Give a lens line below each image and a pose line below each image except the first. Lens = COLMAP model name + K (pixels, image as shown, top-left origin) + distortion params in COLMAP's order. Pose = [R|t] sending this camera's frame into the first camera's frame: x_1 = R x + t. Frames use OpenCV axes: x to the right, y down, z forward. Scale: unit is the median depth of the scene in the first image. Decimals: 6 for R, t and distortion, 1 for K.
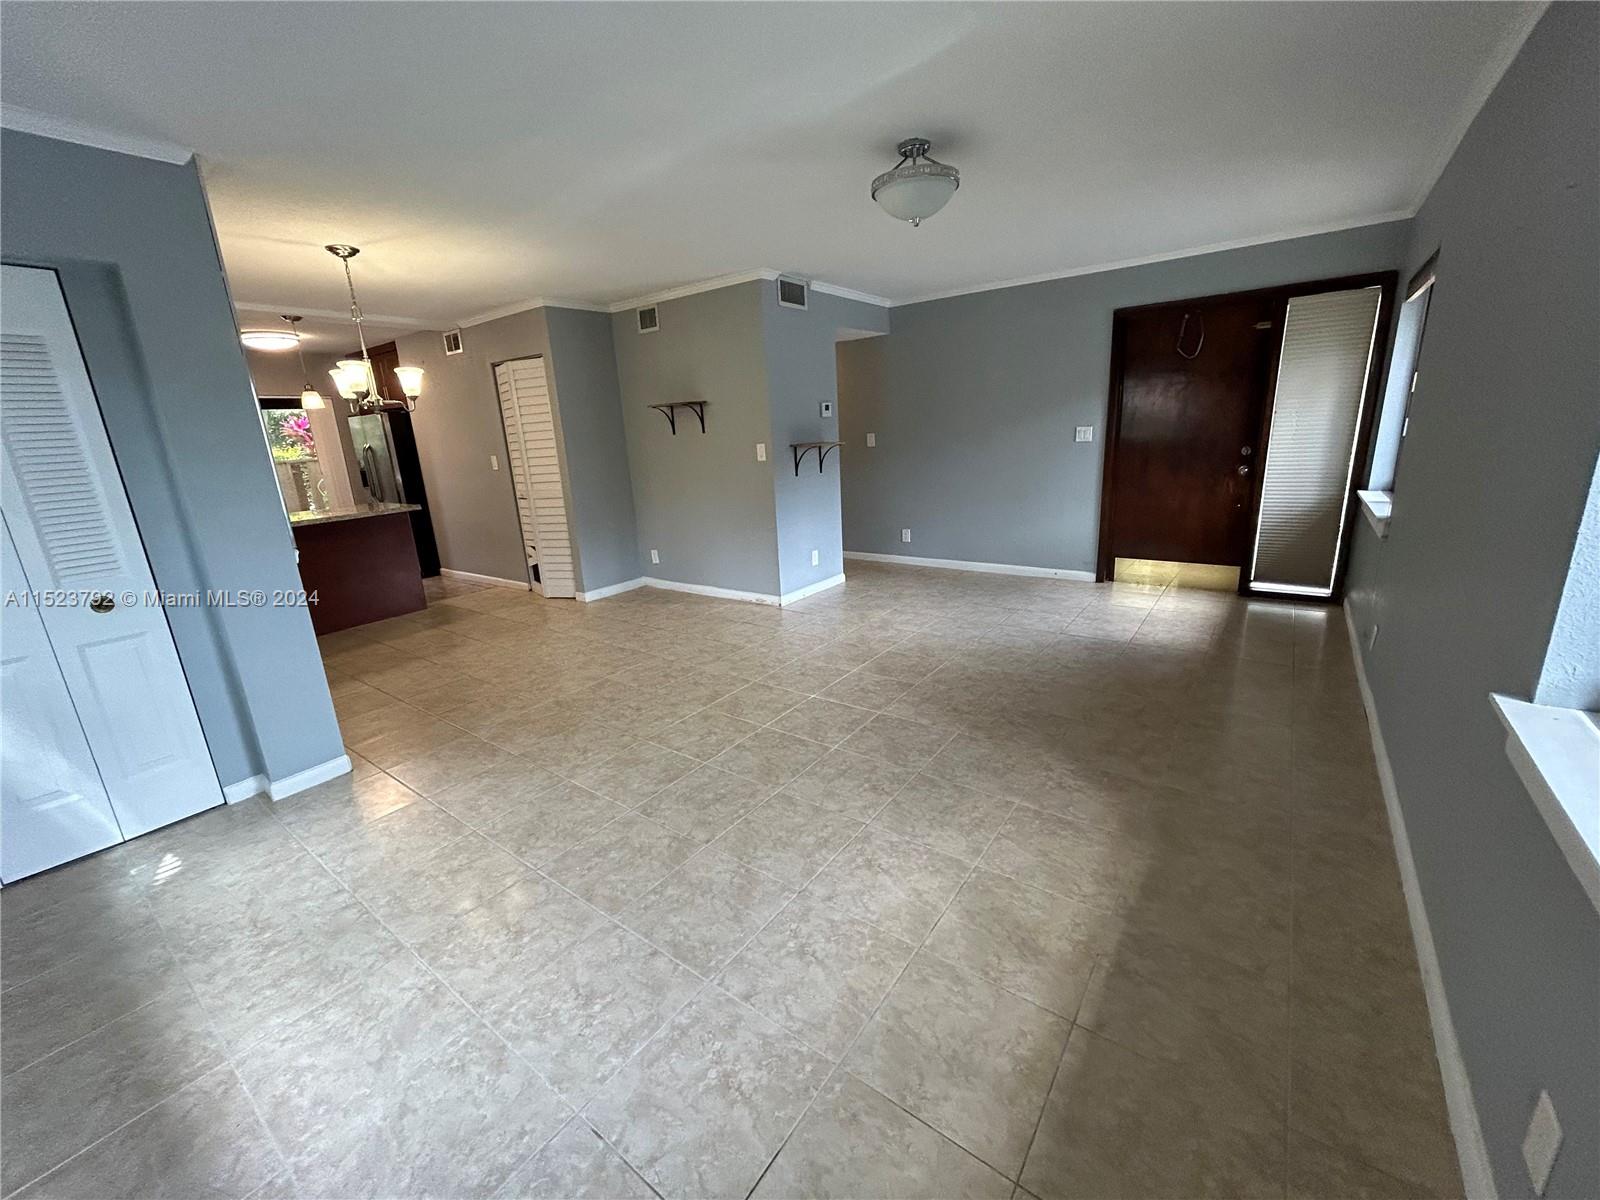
lens RADIAL K [[645.2, 0, 797.5], [0, 645.2, 604.1], [0, 0, 1]] dist [0.000170, 0.000556]
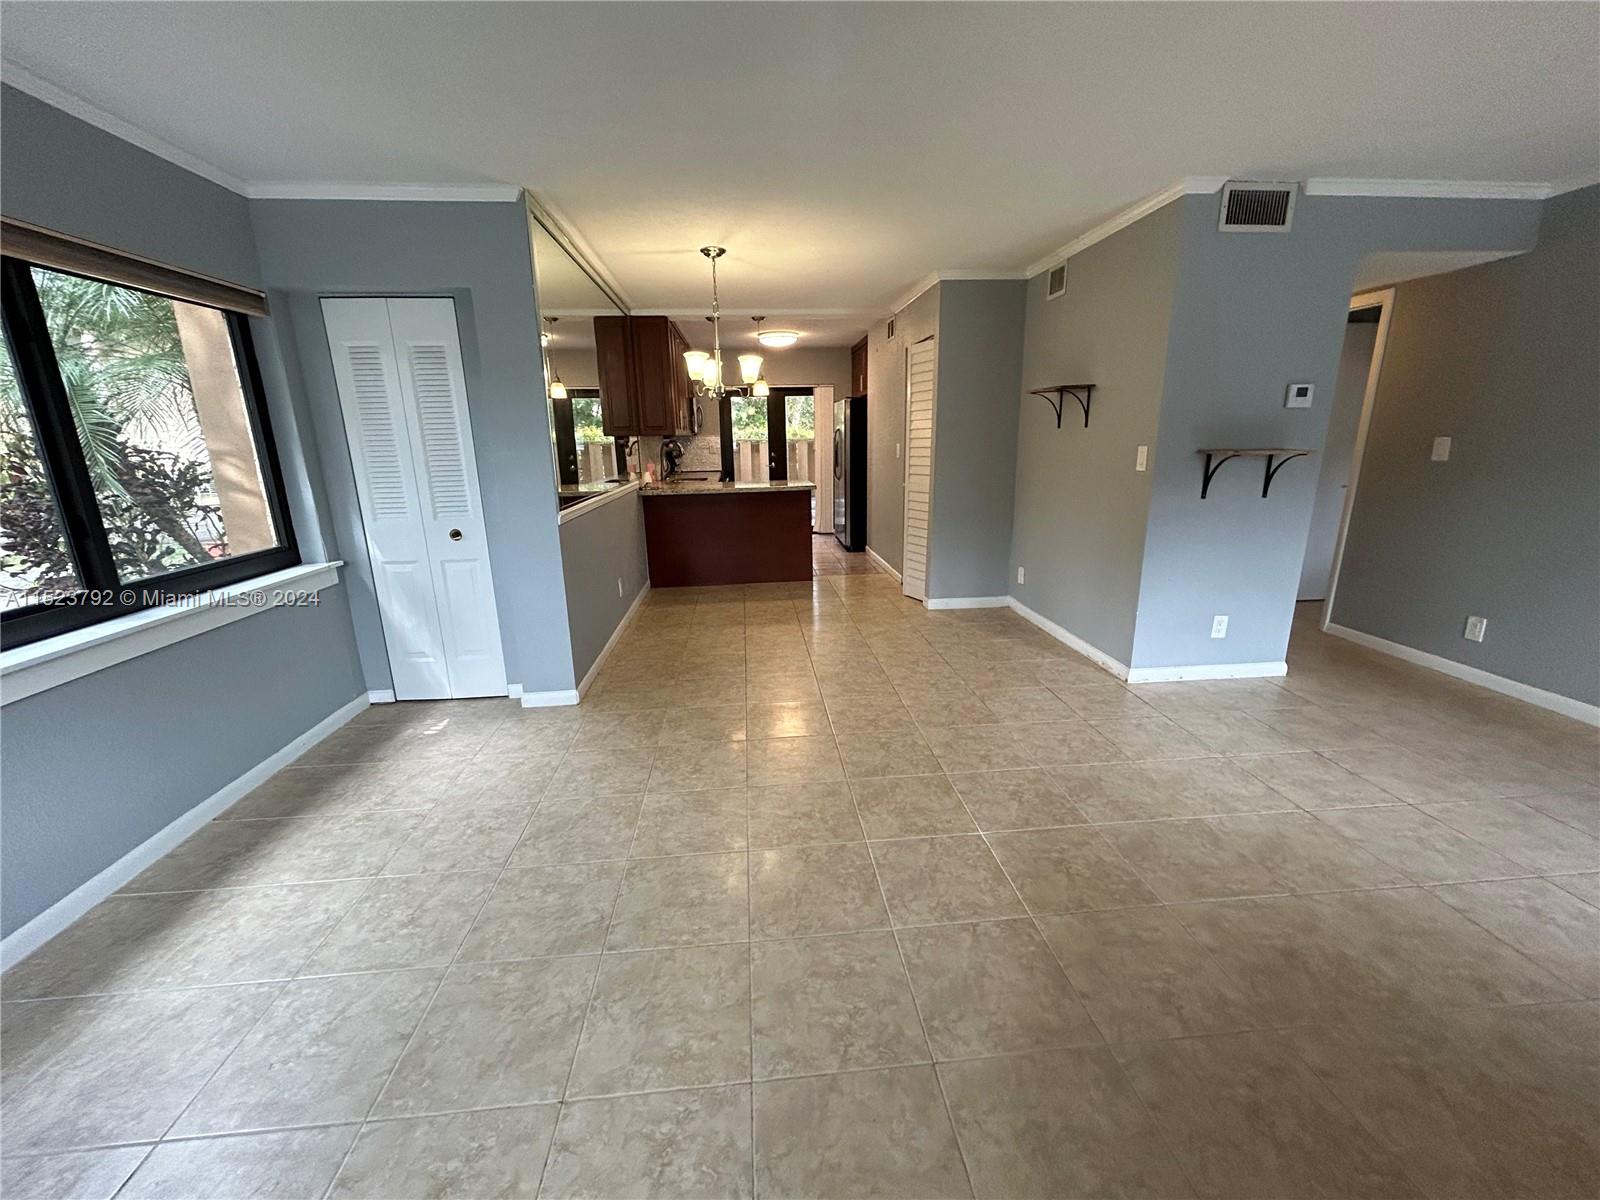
lens RADIAL K [[645.2, 0, 800.2], [0, 645.2, 601.0], [0, 0, 1]] dist [0.000170, 0.000556]
pose [[0.660125, 0.226442, -0.716212, 0.238246], [-0.215523, 0.970487, 0.108191, -0.088119], [0.719573, 0.082941, 0.689446, 0.291831]]
